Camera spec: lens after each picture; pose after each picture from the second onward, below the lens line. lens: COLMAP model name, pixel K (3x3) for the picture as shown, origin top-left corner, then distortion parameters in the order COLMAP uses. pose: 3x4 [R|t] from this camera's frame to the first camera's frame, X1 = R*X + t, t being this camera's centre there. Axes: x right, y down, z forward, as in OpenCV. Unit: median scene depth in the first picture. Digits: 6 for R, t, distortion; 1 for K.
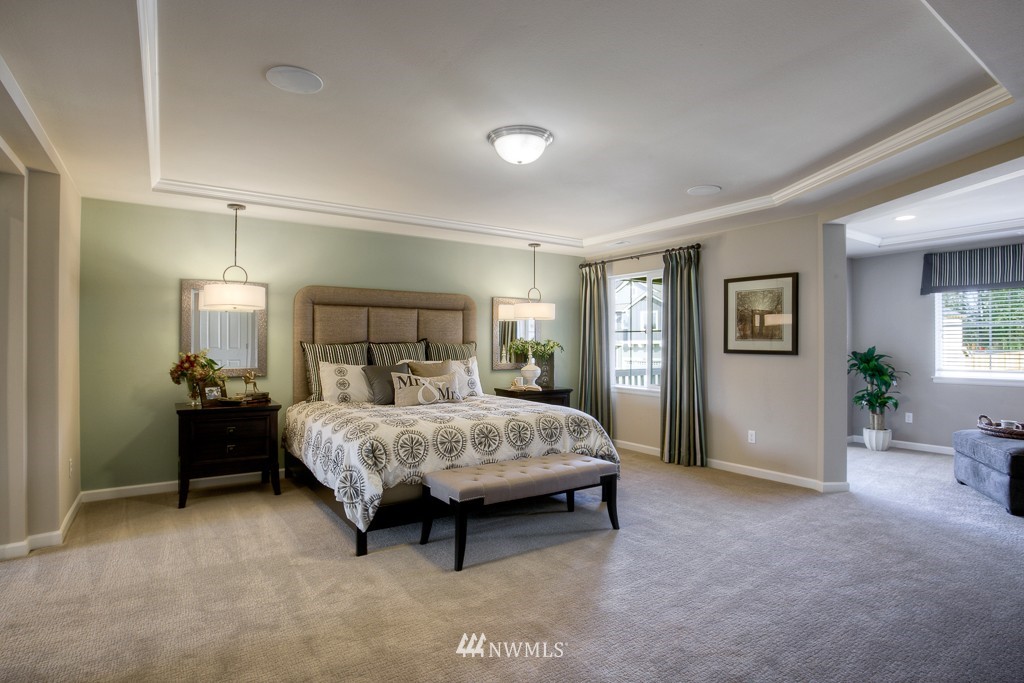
lens RADIAL K [[526.0, 0, 509.8], [0, 526.0, 339.8], [0, 0, 1]] dist [-0.108736, 0.058234]
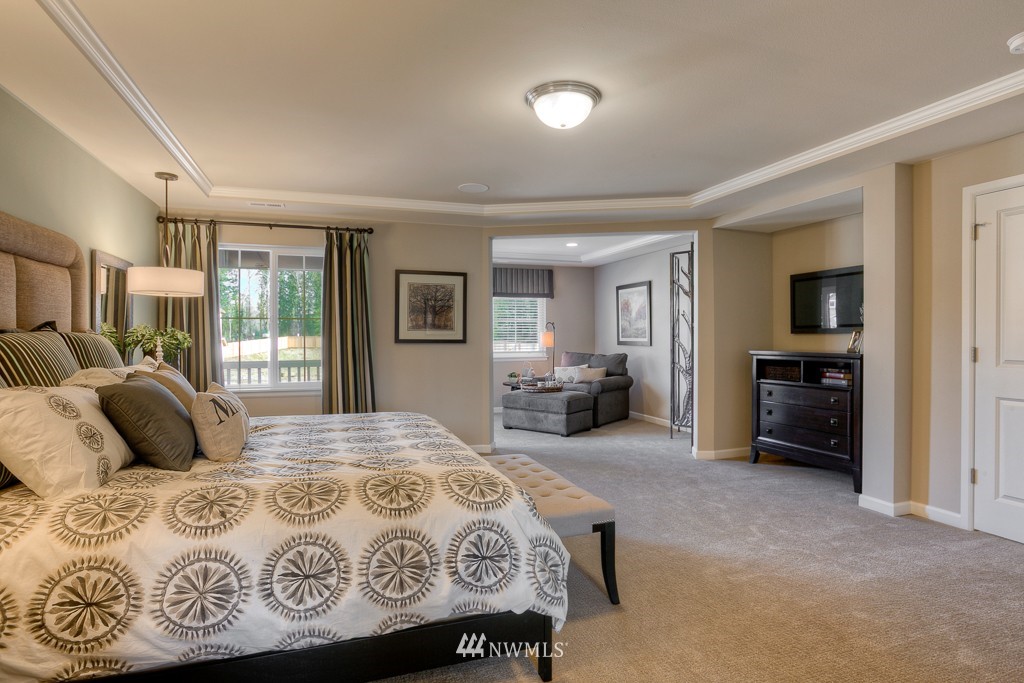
lens RADIAL K [[526.0, 0, 509.8], [0, 526.0, 339.8], [0, 0, 1]] dist [-0.108736, 0.058234]
pose [[0.256377, -0.008862, 0.966536, -0.512932], [-0.006053, 0.999924, 0.010773, 0.007393], [-0.966558, -0.008612, 0.256303, 0.528075]]
